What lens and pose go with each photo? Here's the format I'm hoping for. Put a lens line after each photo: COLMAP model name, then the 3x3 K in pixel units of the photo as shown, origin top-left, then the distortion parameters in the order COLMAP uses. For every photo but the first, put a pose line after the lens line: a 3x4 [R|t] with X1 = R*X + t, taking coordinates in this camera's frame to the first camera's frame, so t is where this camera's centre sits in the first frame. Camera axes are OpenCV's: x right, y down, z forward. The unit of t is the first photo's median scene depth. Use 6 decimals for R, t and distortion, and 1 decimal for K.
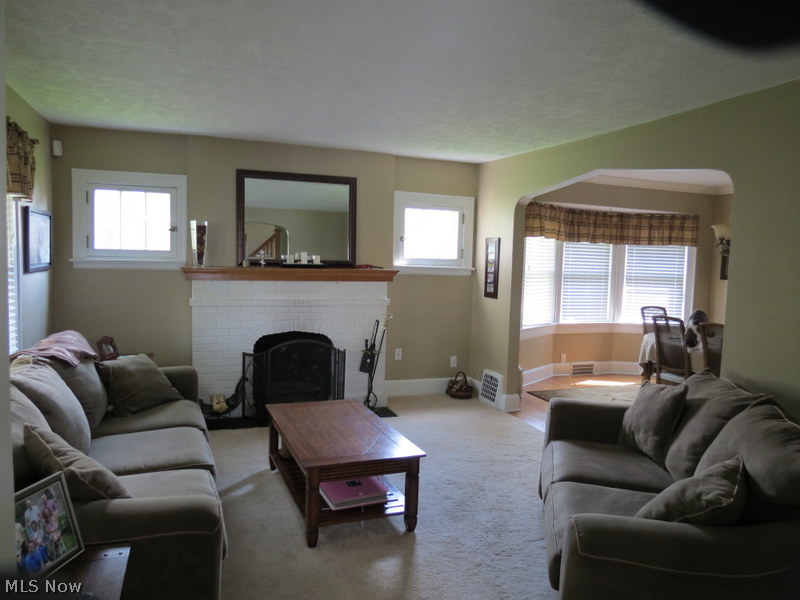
lens RADIAL K [[571.4, 0, 399.5], [0, 571.4, 300.7], [0, 0, 1]] dist [-0.015872, 0.010531]
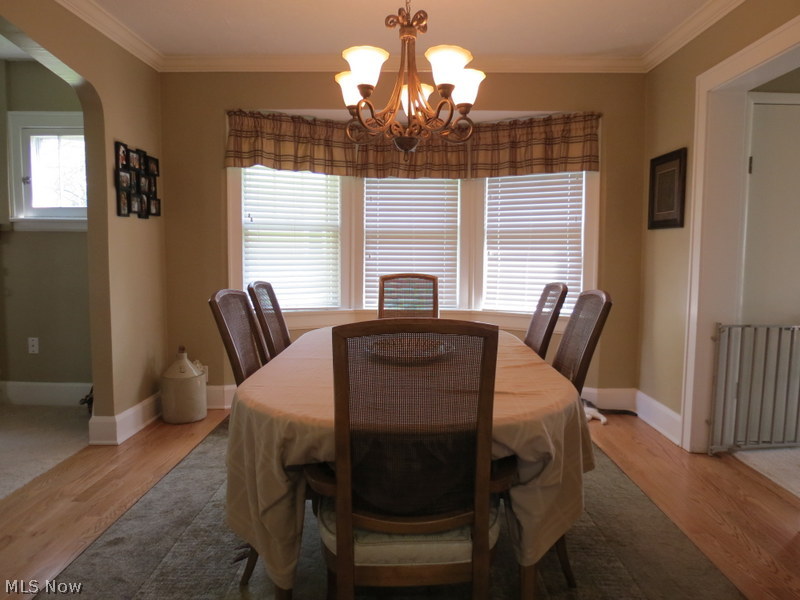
lens RADIAL K [[571.4, 0, 398.5], [0, 571.4, 301.2], [0, 0, 1]] dist [-0.015872, 0.010531]
pose [[0.924354, 0.006714, -0.381477, 0.553944], [-0.004113, 0.999962, 0.007631, 0.025837], [0.381514, -0.005485, 0.924347, 0.423811]]
